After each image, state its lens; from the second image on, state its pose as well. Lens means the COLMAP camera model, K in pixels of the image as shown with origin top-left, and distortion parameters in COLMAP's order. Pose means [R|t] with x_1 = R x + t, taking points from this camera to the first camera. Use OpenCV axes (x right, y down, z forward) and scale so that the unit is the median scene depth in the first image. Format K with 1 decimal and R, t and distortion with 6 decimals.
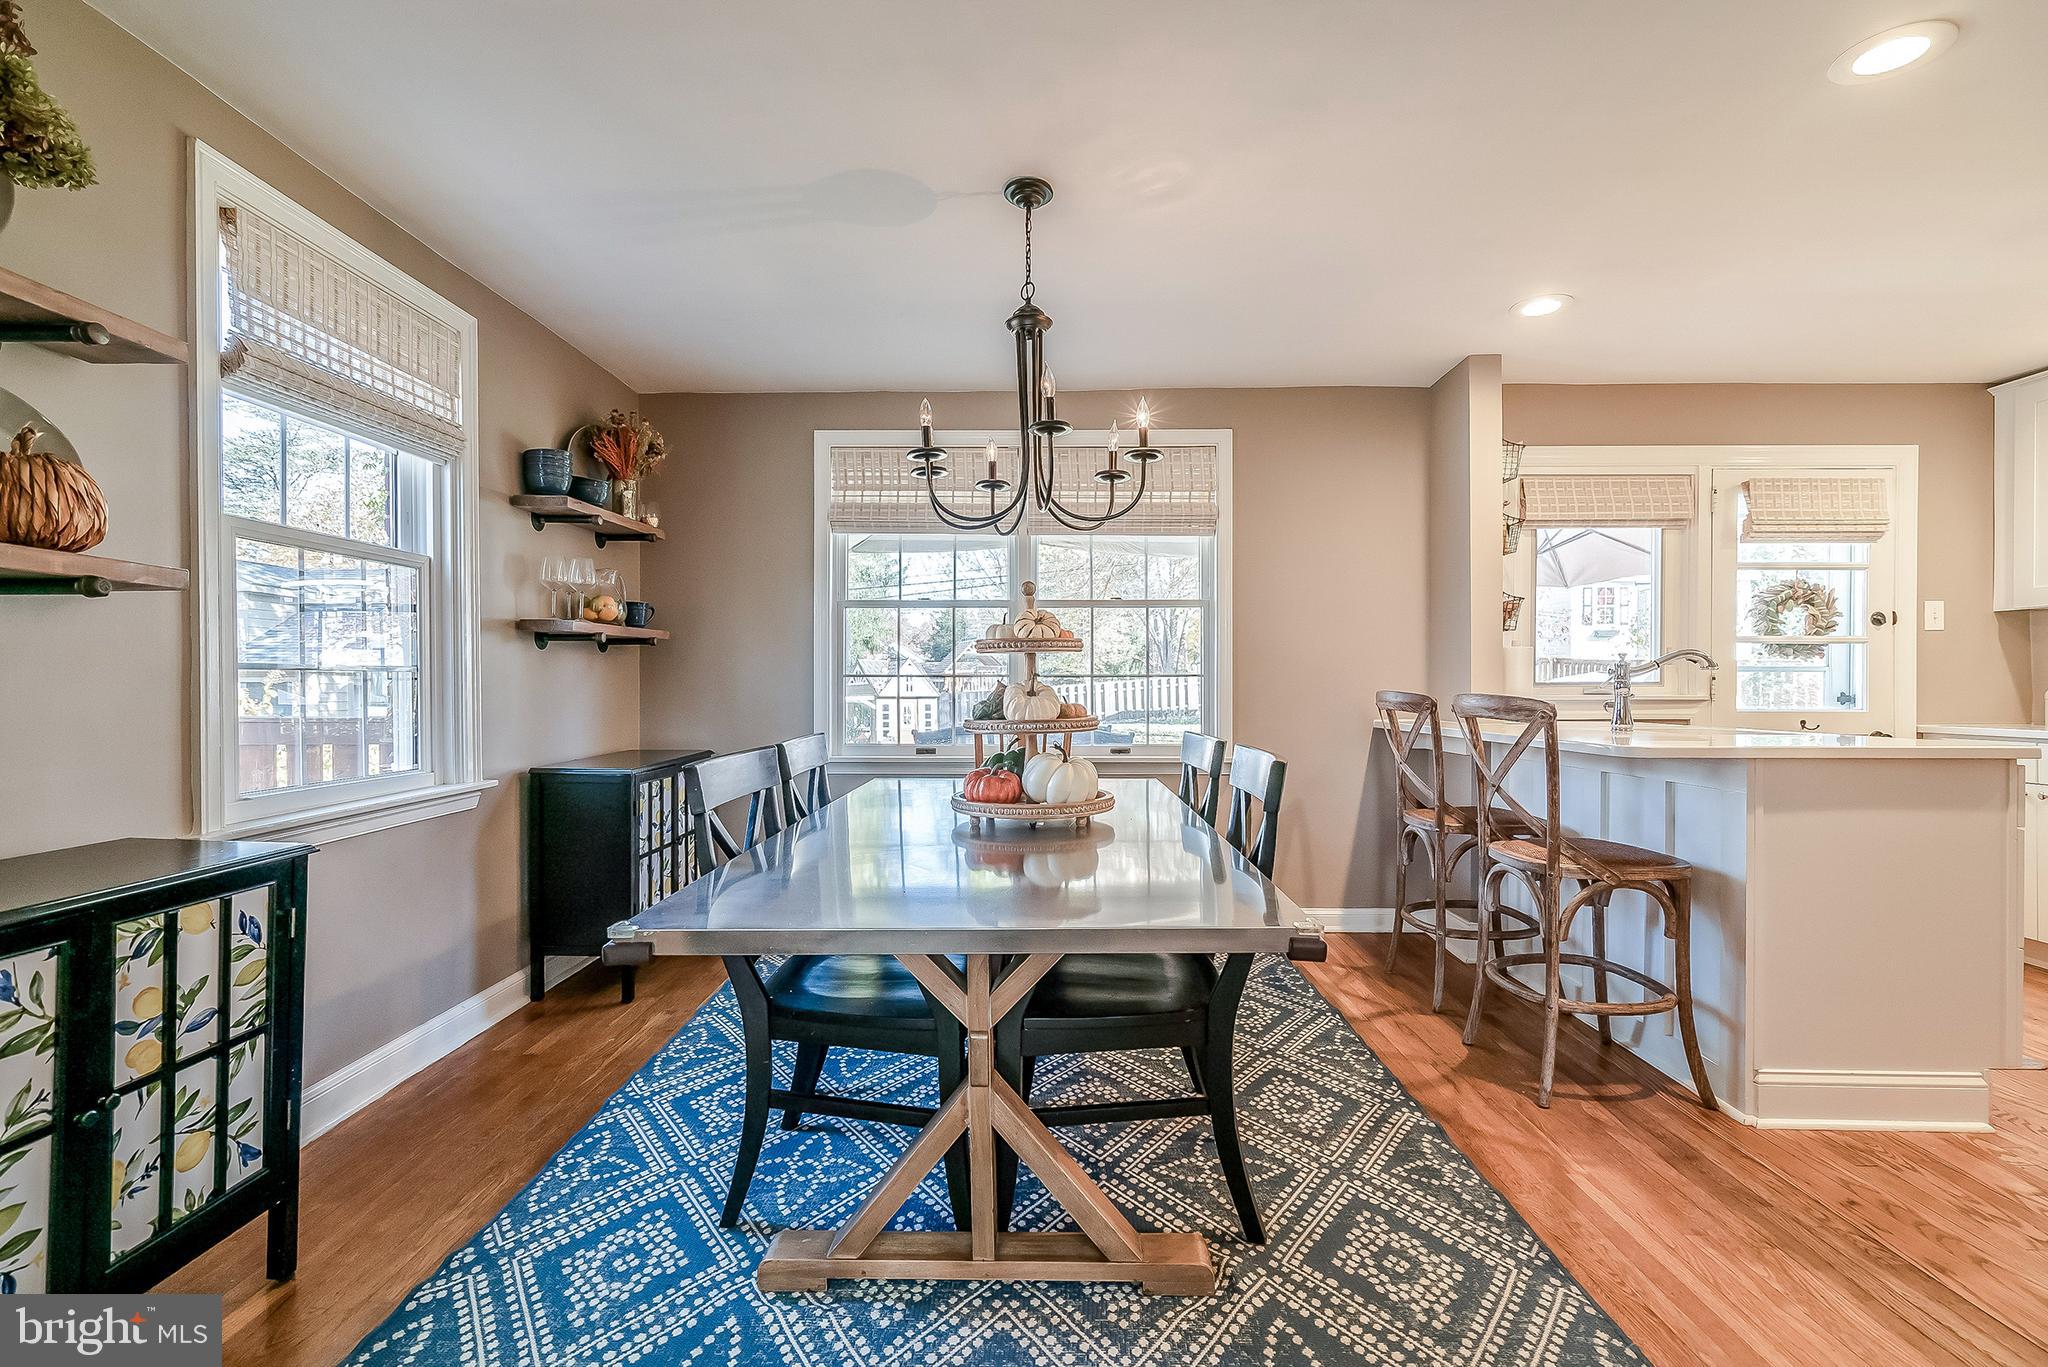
lens RADIAL K [[934.9, 0, 1014.3], [0, 934.9, 691.0], [0, 0, 1]] dist [-0.005810, 0.001703]
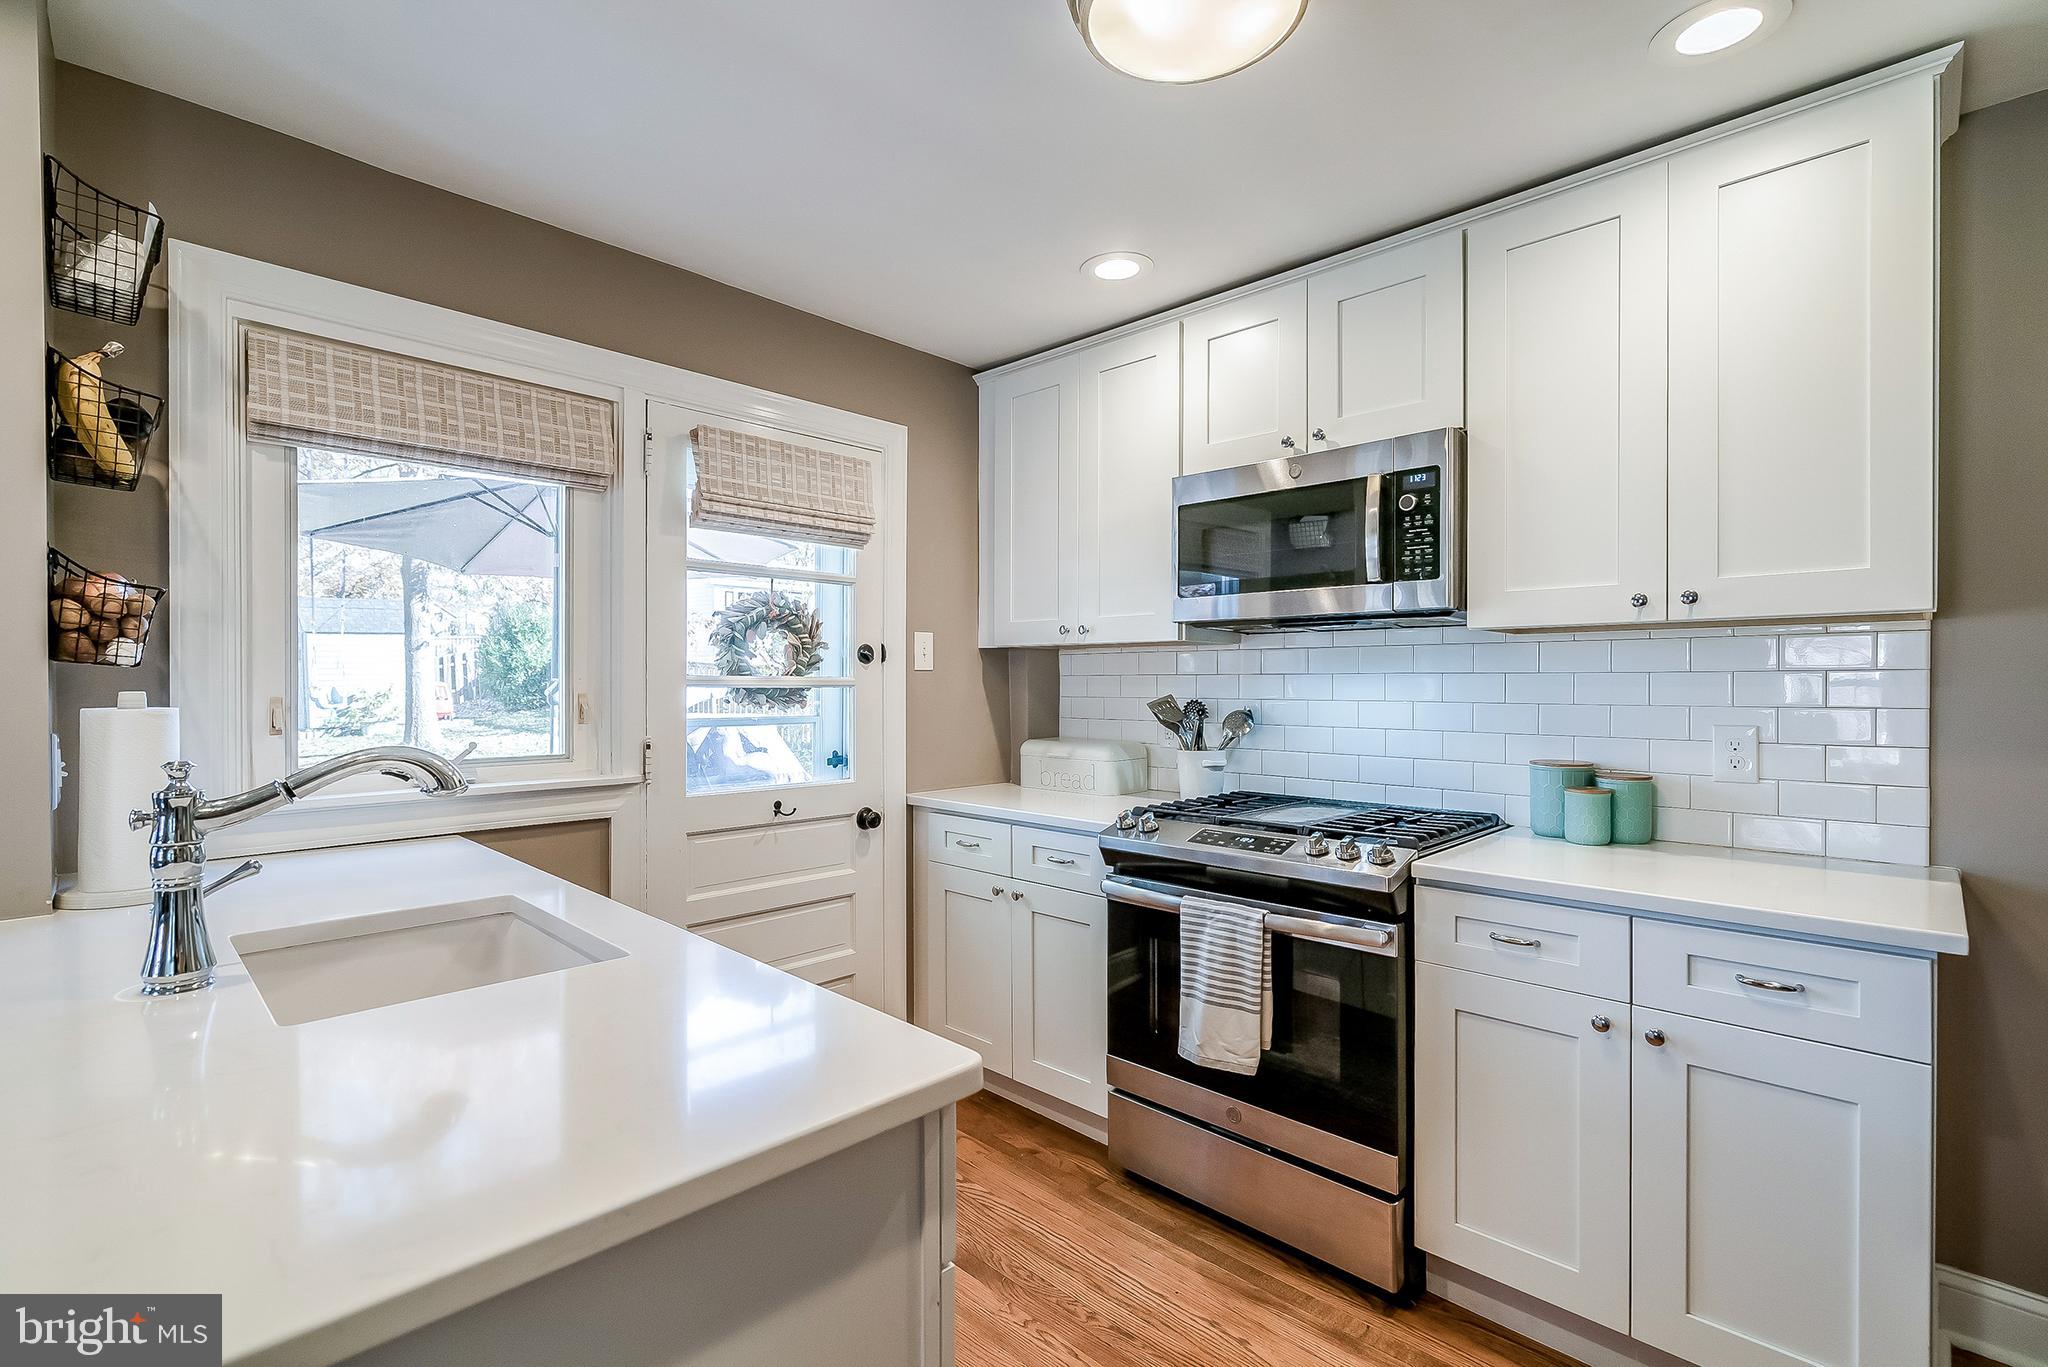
lens RADIAL K [[934.9, 0, 1042.0], [0, 934.9, 688.6], [0, 0, 1]] dist [-0.005810, 0.001703]
pose [[0.661275, -0.005113, 0.750126, 0.574643], [0.001622, 0.999984, 0.005386, -0.066192], [-0.750142, -0.002345, 0.661273, 0.502425]]
